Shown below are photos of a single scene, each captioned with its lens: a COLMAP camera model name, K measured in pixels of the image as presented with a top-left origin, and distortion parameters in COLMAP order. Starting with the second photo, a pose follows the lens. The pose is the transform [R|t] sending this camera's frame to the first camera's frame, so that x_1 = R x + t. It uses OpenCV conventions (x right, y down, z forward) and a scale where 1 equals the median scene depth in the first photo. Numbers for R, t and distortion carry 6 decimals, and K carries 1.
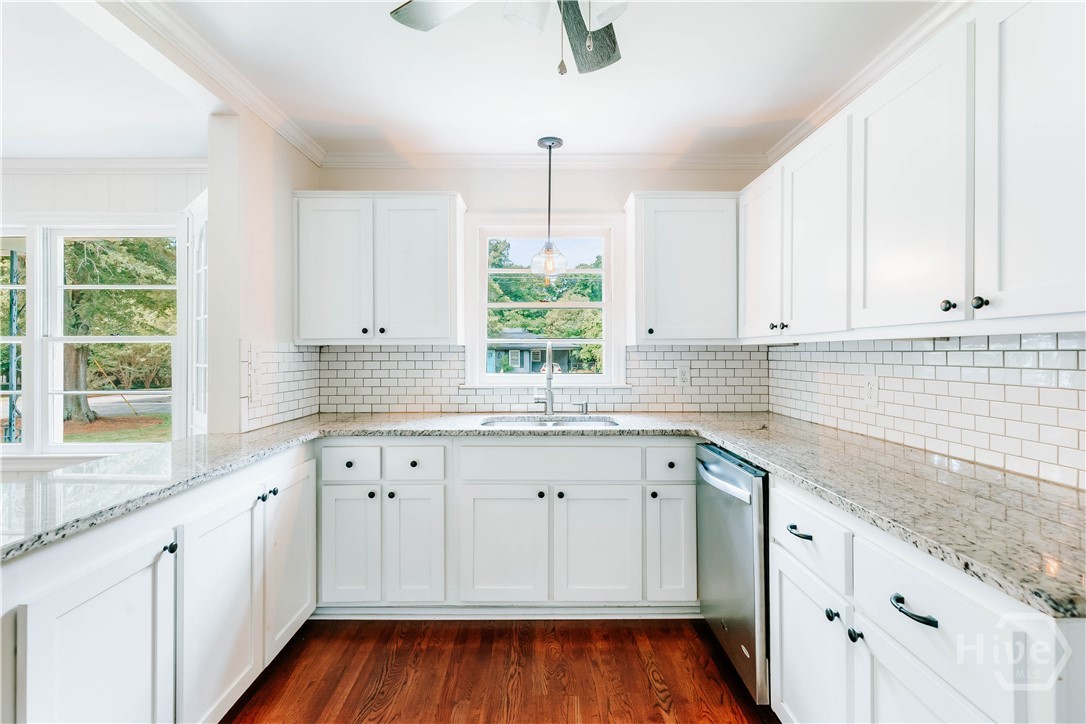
lens RADIAL K [[500.7, 0, 533.7], [0, 500.7, 348.6], [0, 0, 1]] dist [0.006881, -0.001636]
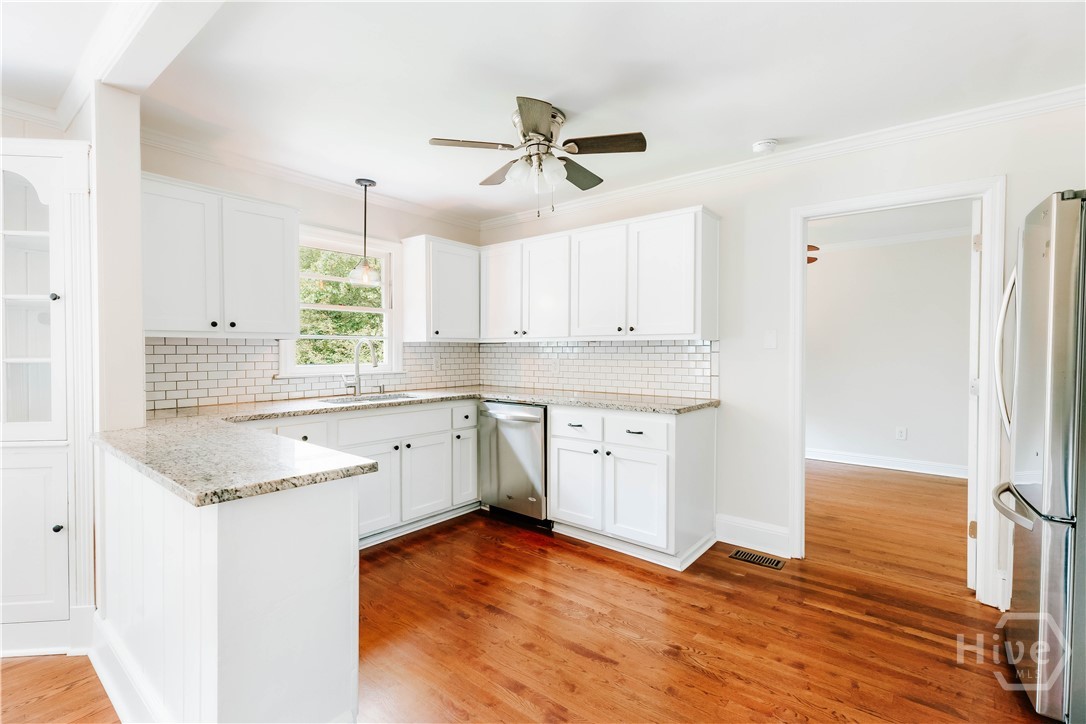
lens RADIAL K [[500.7, 0, 539.5], [0, 500.7, 357.6], [0, 0, 1]] dist [0.006881, -0.001636]
pose [[0.637734, -0.010626, 0.770183, -0.700303], [-0.006904, 0.999786, 0.019510, 0.008182], [-0.770226, -0.017759, 0.637524, -0.168430]]
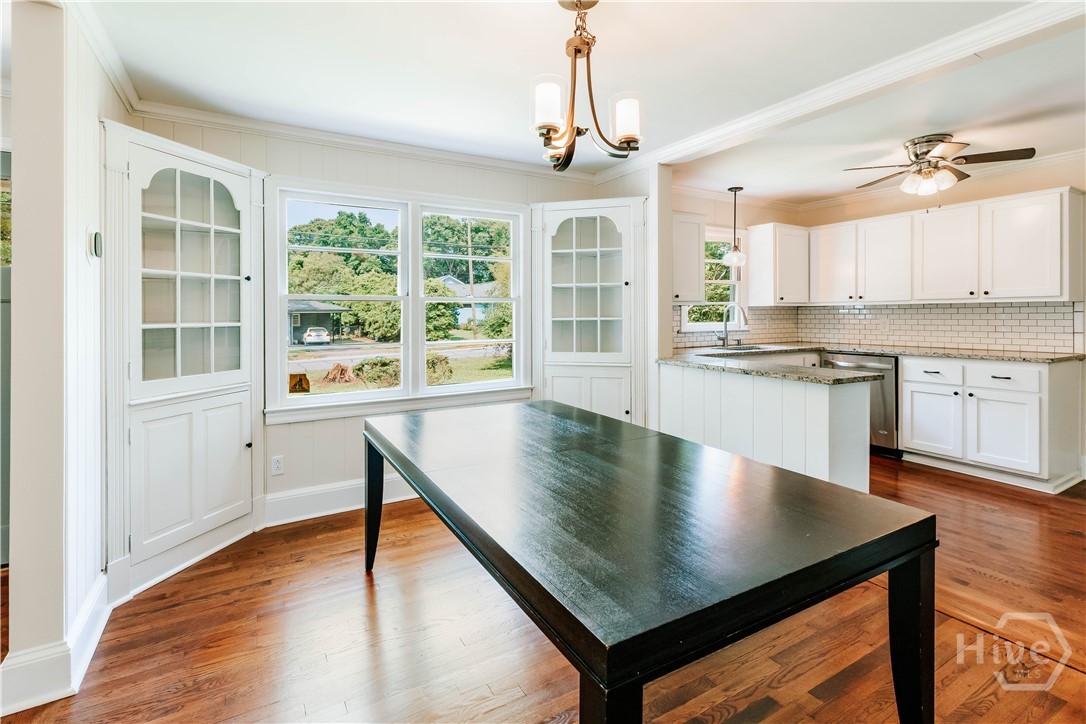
lens RADIAL K [[500.7, 0, 550.0], [0, 500.7, 318.6], [0, 0, 1]] dist [0.006881, -0.001636]
pose [[0.866467, -0.008870, 0.499155, -1.445261], [0.001615, 0.999887, 0.014964, 0.010977], [-0.499231, -0.012159, 0.866384, -0.193733]]
